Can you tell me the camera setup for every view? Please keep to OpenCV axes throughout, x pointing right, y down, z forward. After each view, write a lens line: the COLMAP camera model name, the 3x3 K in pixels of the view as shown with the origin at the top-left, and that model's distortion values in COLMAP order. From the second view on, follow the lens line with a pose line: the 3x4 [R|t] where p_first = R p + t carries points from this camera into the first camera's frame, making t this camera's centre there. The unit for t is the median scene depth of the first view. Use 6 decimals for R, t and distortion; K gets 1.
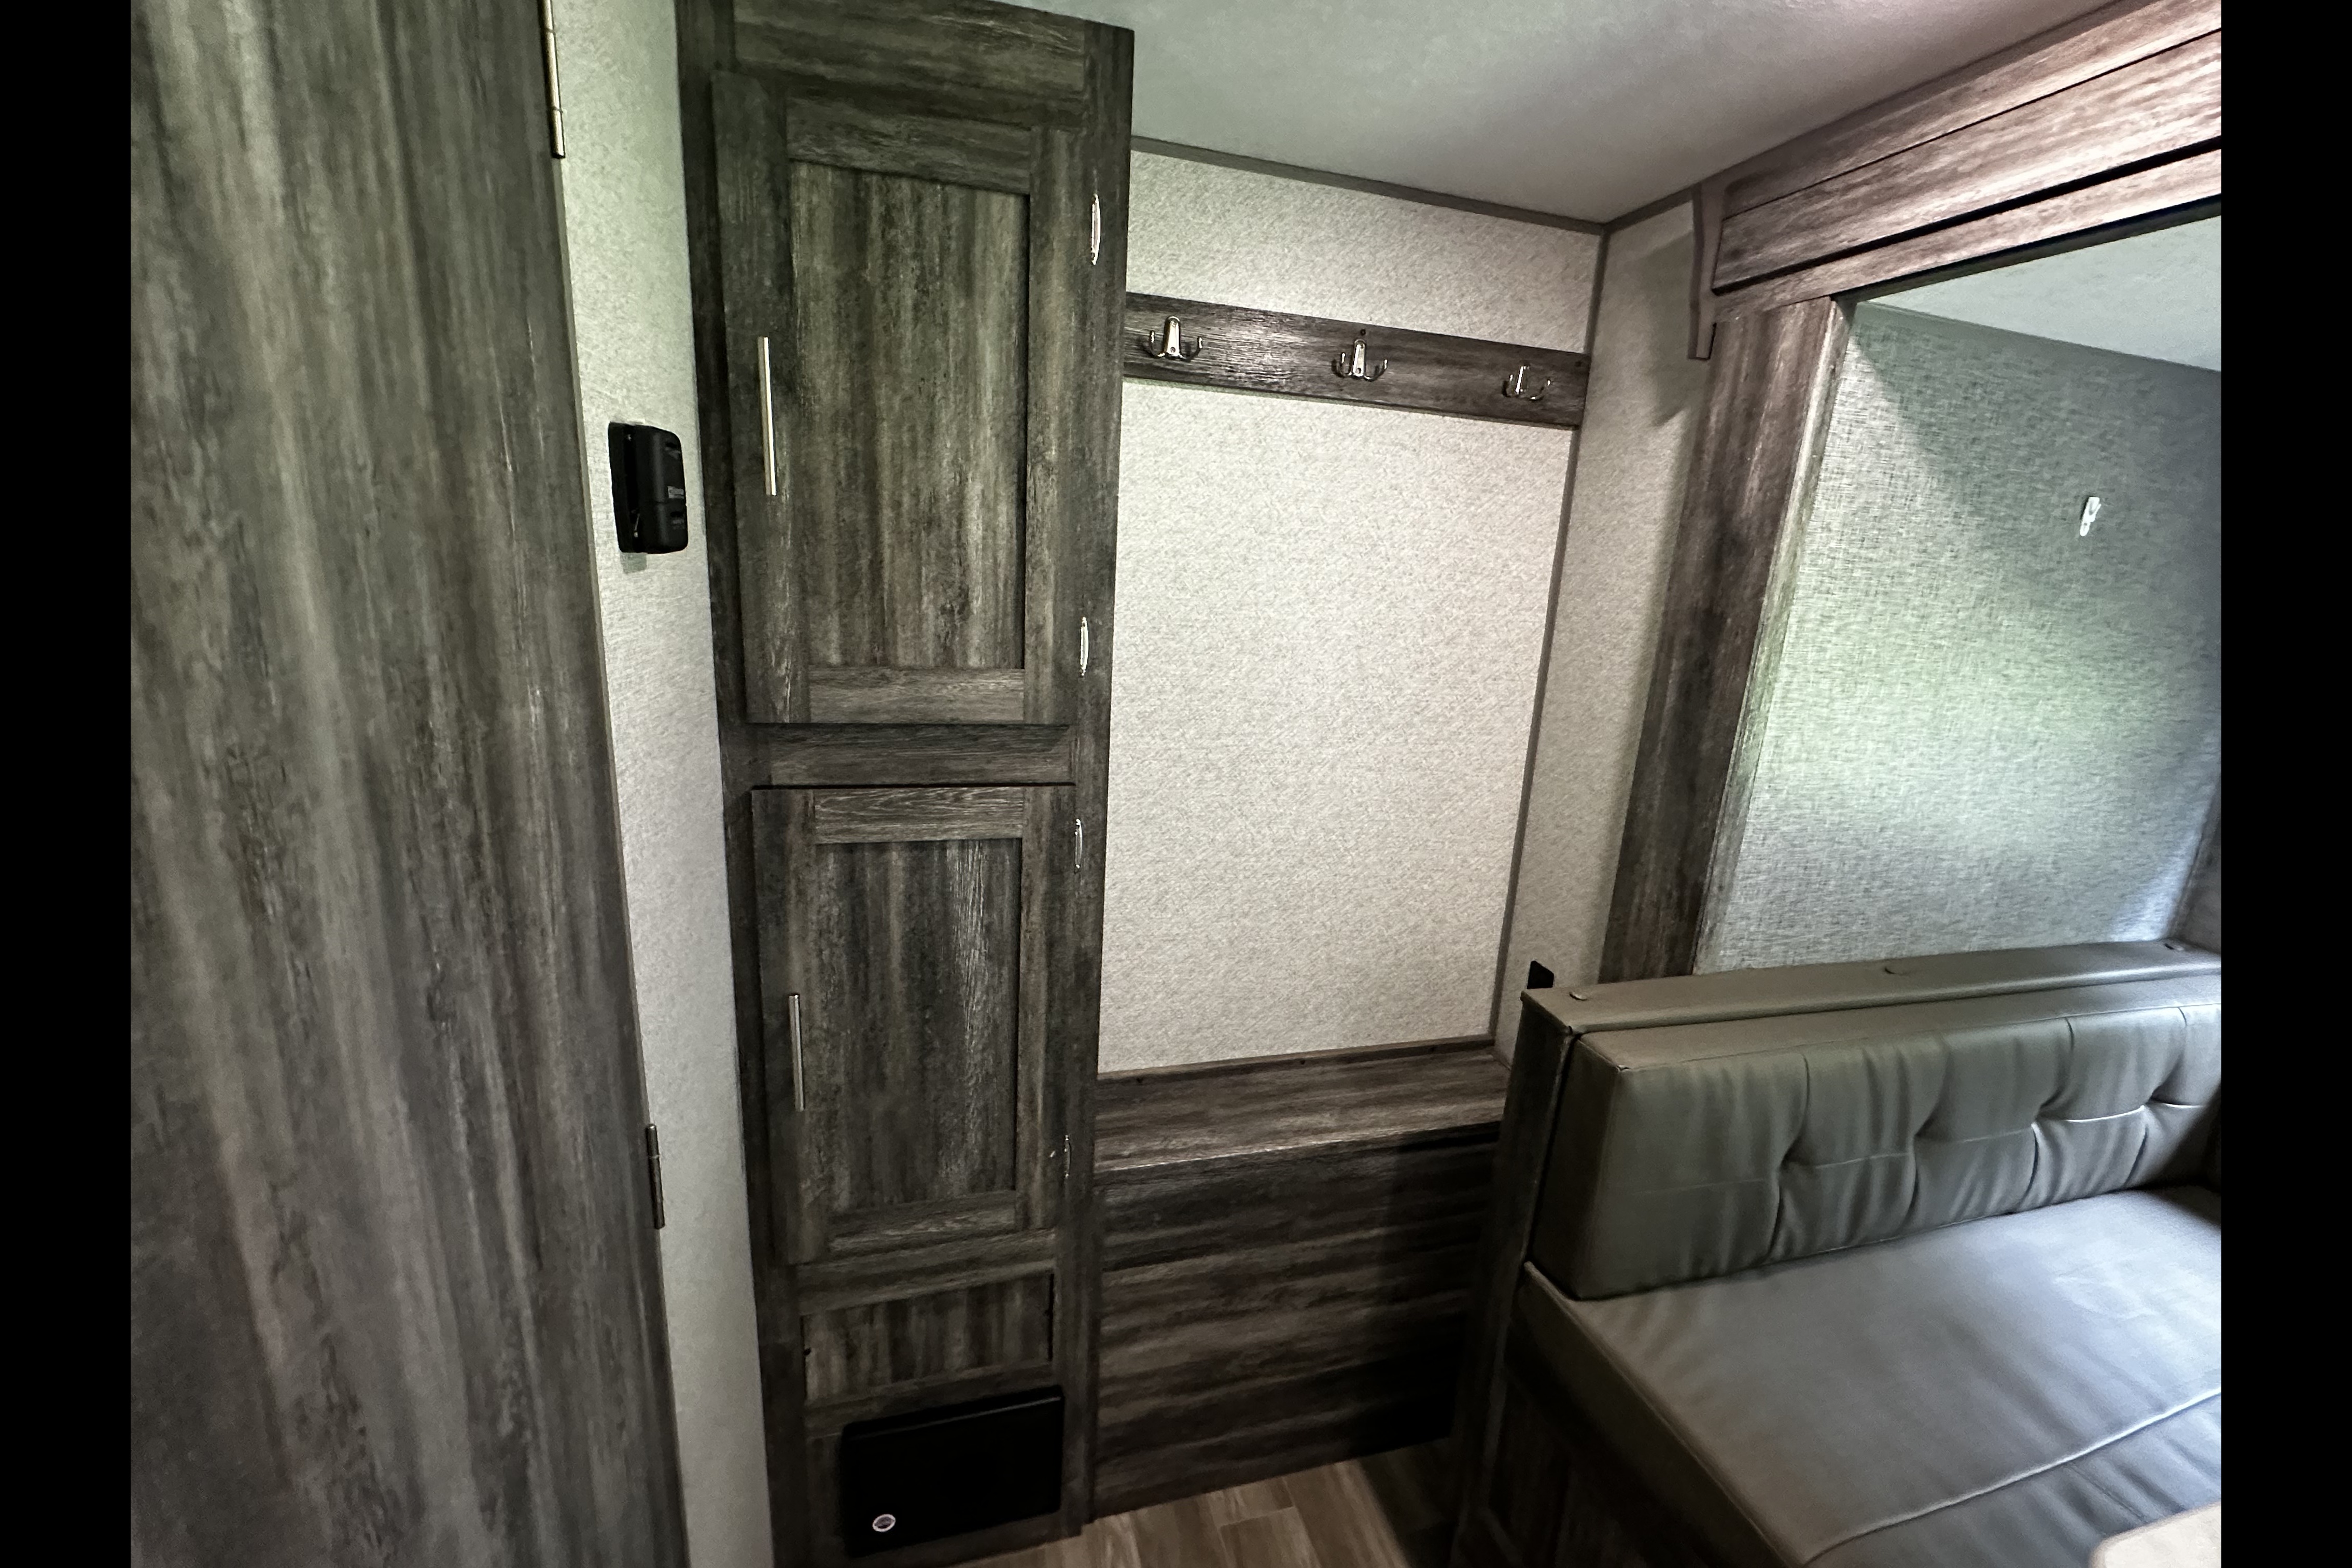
lens RADIAL K [[931.1, 0, 1181.1], [0, 931.1, 792.0], [0, 0, 1]] dist [-0.004565, -0.000046]
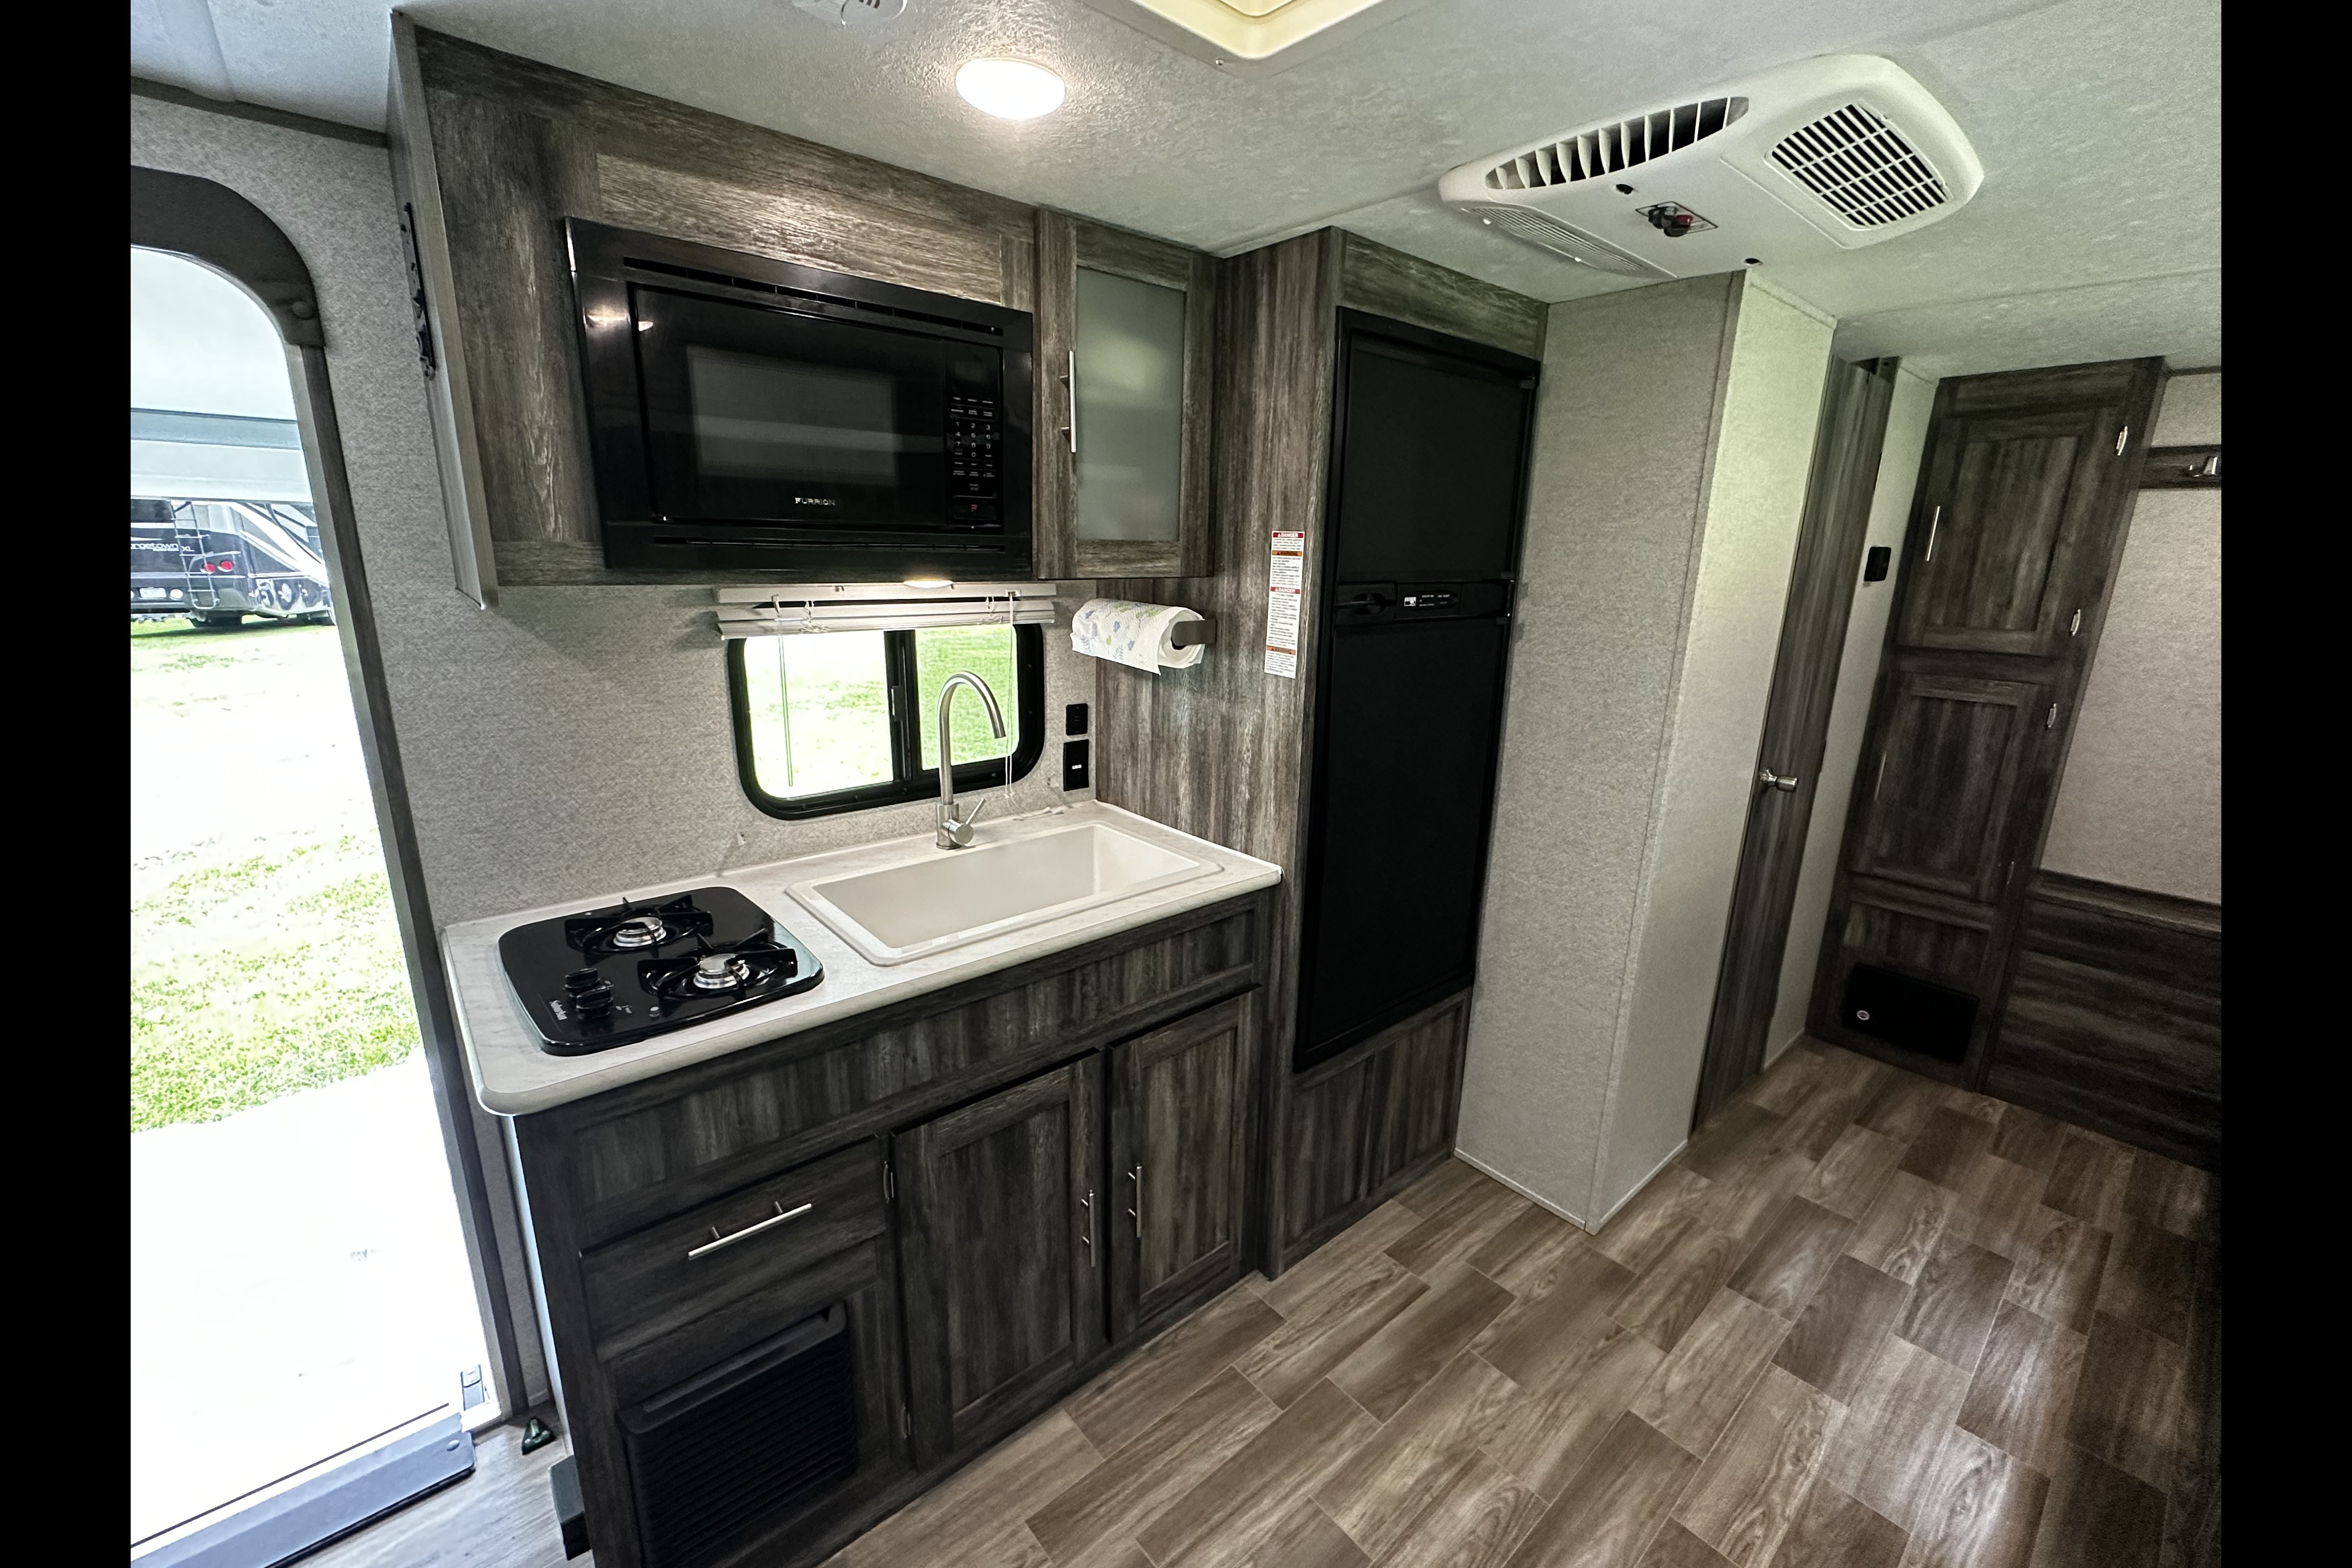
lens RADIAL K [[931.1, 0, 1173.2], [0, 931.1, 780.7], [0, 0, 1]] dist [-0.004565, -0.000046]
pose [[0.426623, 0.181705, -0.885989, 1.020518], [-0.207389, 0.973163, 0.099721, 0.441658], [0.880331, 0.141201, 0.452857, -1.862018]]
